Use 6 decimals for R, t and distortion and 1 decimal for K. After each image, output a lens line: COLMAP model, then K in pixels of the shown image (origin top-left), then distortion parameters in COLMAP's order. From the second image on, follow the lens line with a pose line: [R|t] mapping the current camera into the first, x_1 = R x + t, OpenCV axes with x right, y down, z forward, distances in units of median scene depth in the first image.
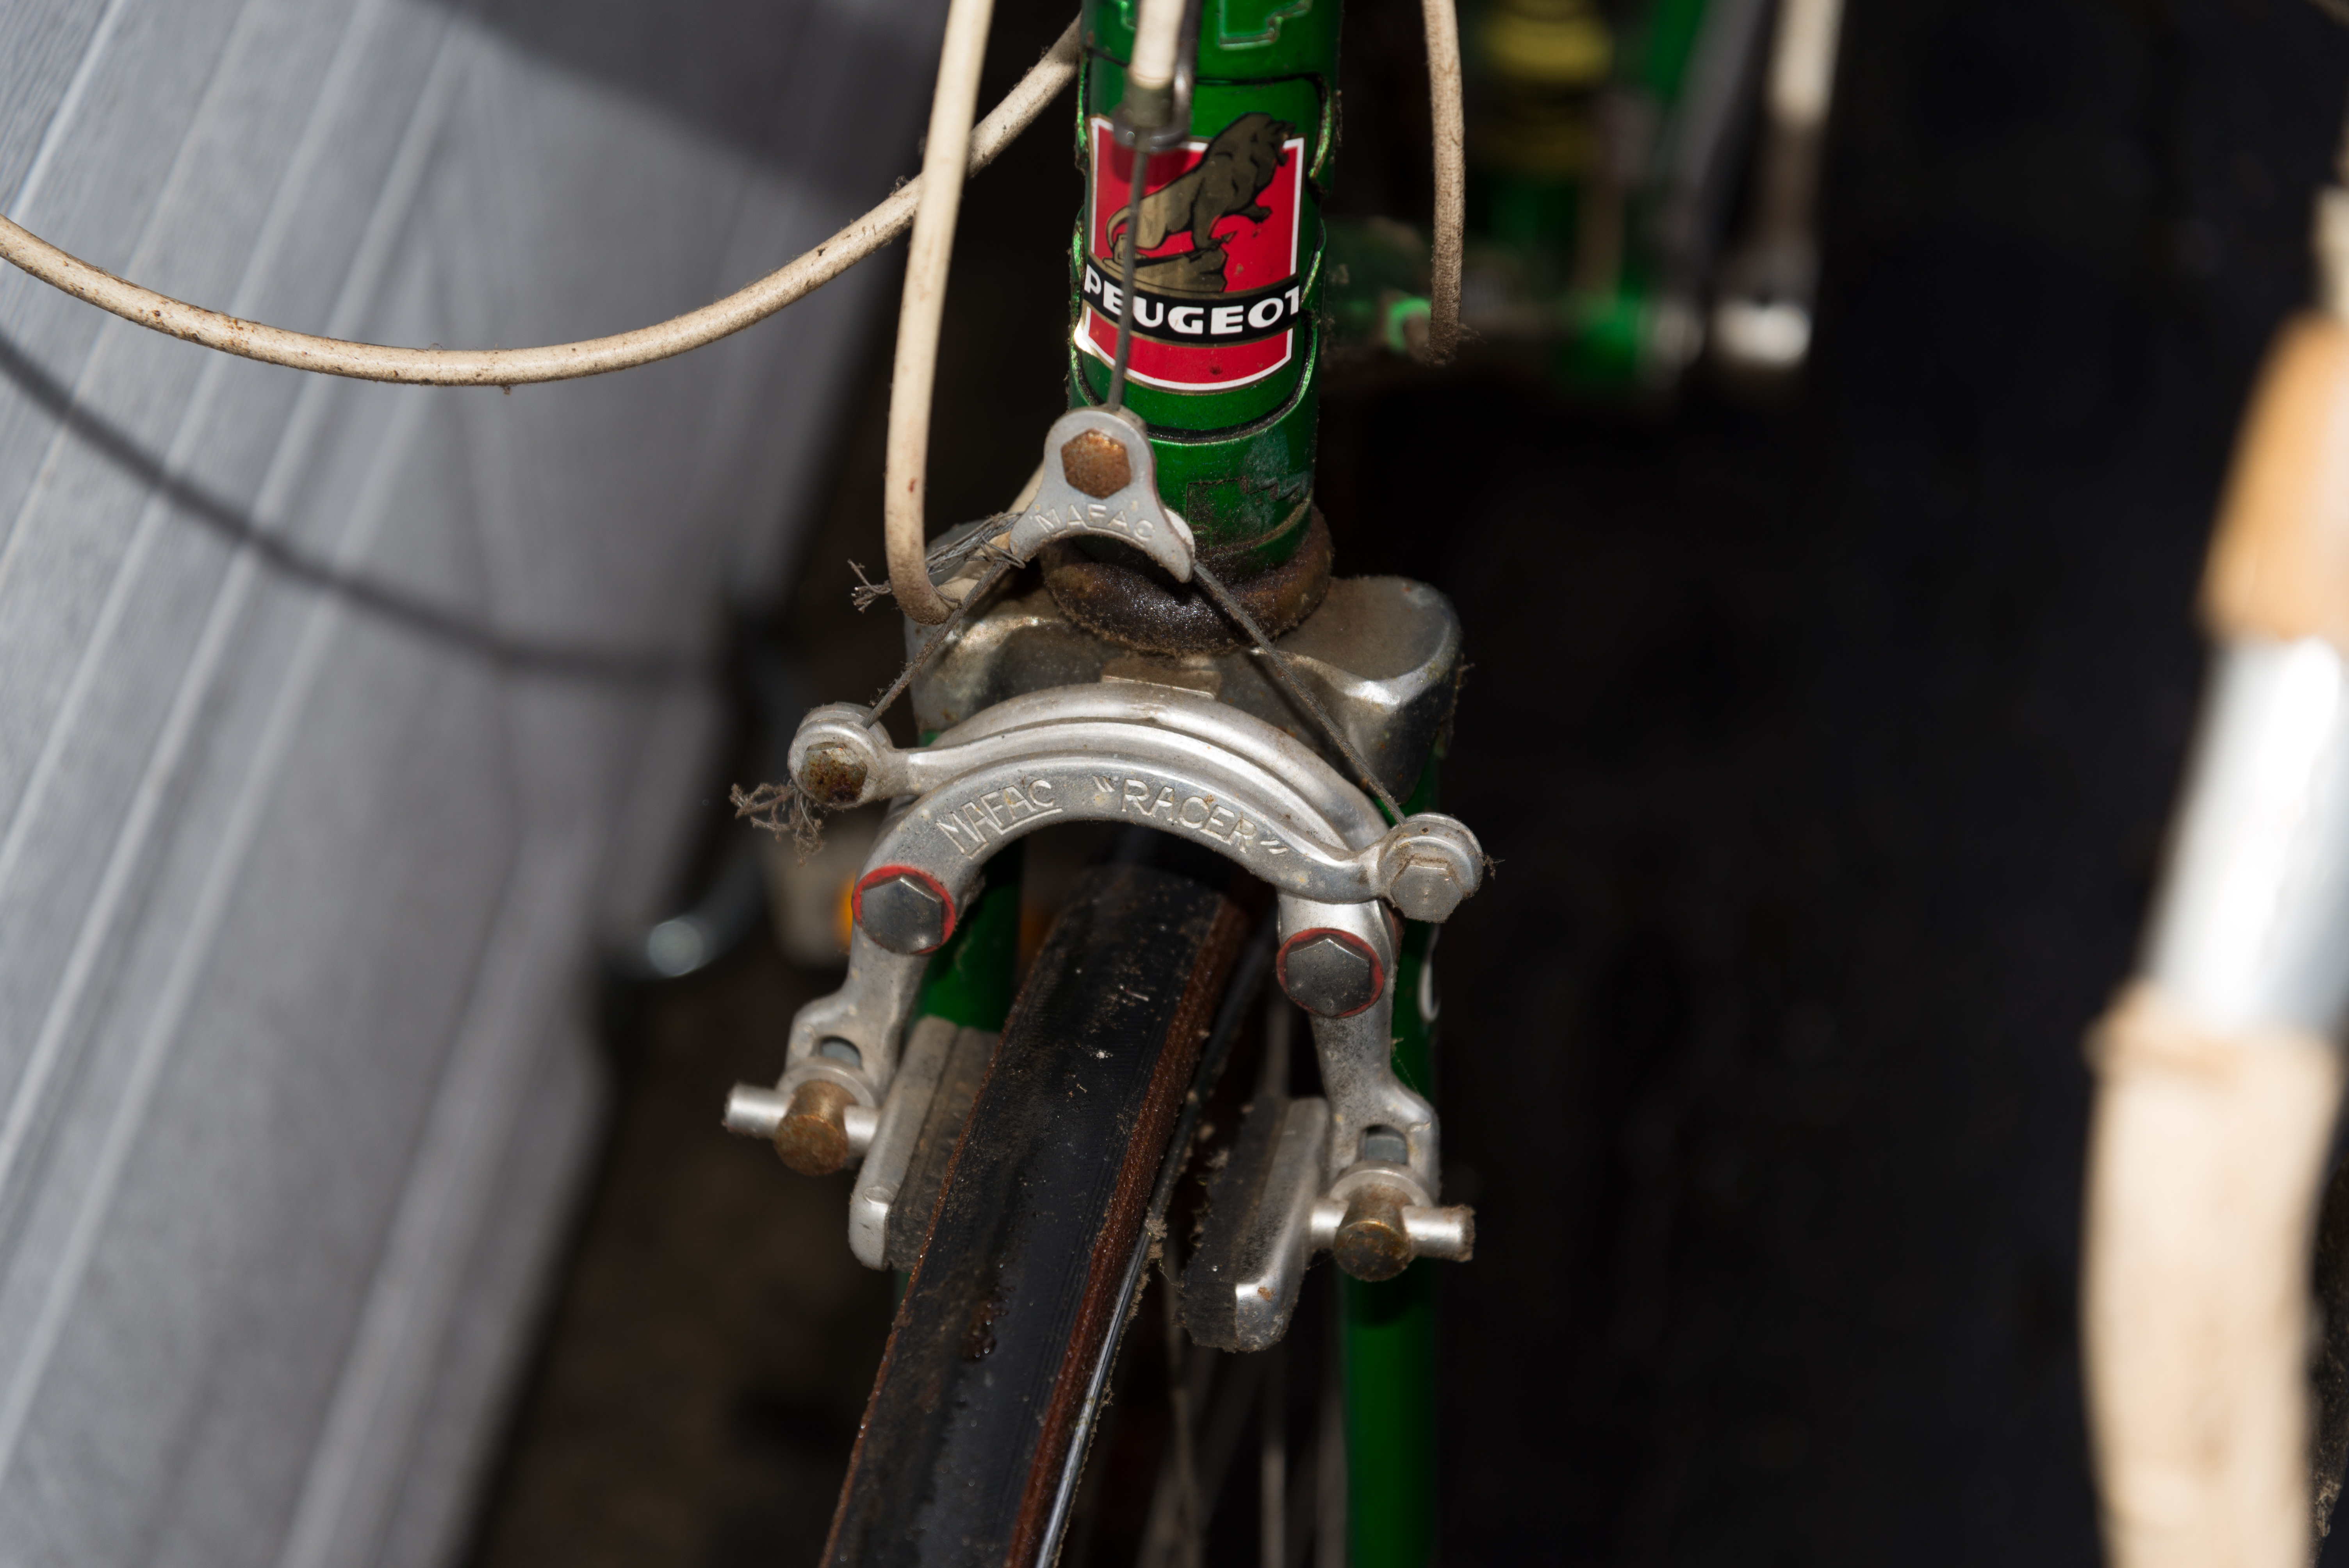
lens RADIAL K [[5098.0, 0, 1174.5], [0, 5098.0, 784.0], [0, 0, 1]] dist [0.016220, -0.920591]
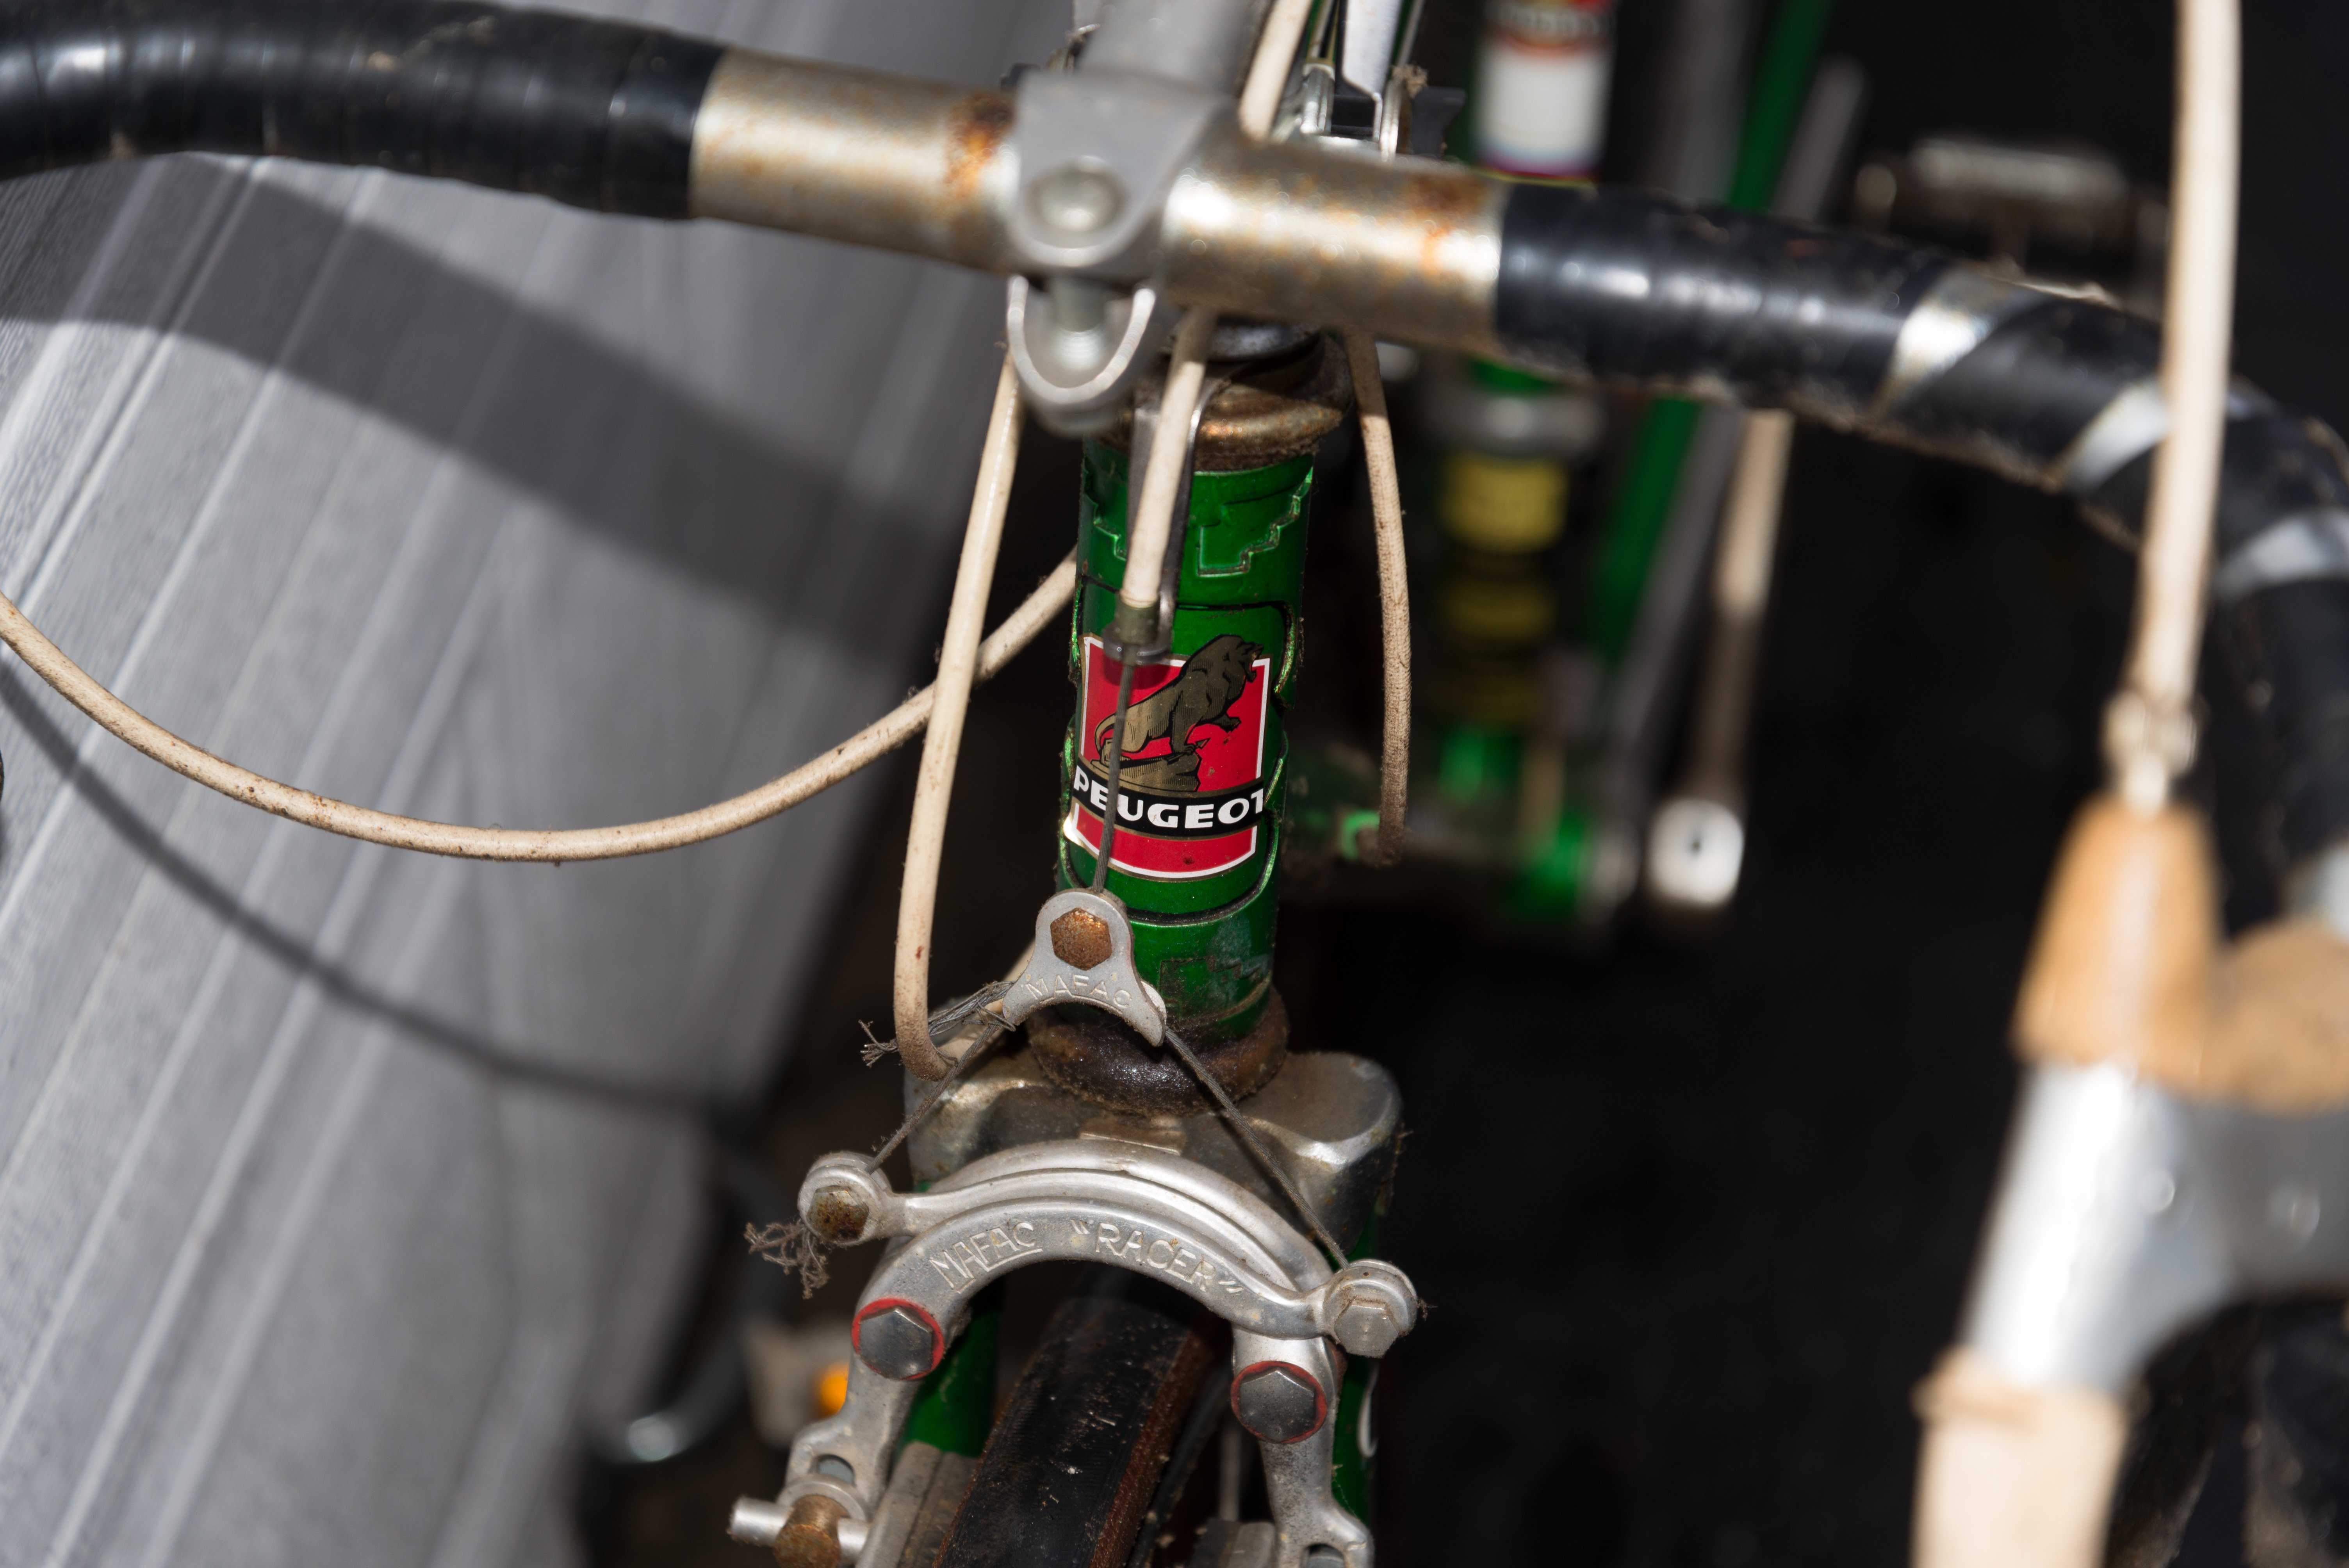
lens RADIAL K [[5098.0, 0, 1174.5], [0, 5098.0, 784.0], [0, 0, 1]] dist [0.016220, -0.920591]
pose [[0.999703, 0.023083, 0.007792, -0.004072], [-0.022061, 0.993413, -0.112441, 0.028432], [-0.010336, 0.112236, 0.993628, -0.123001]]
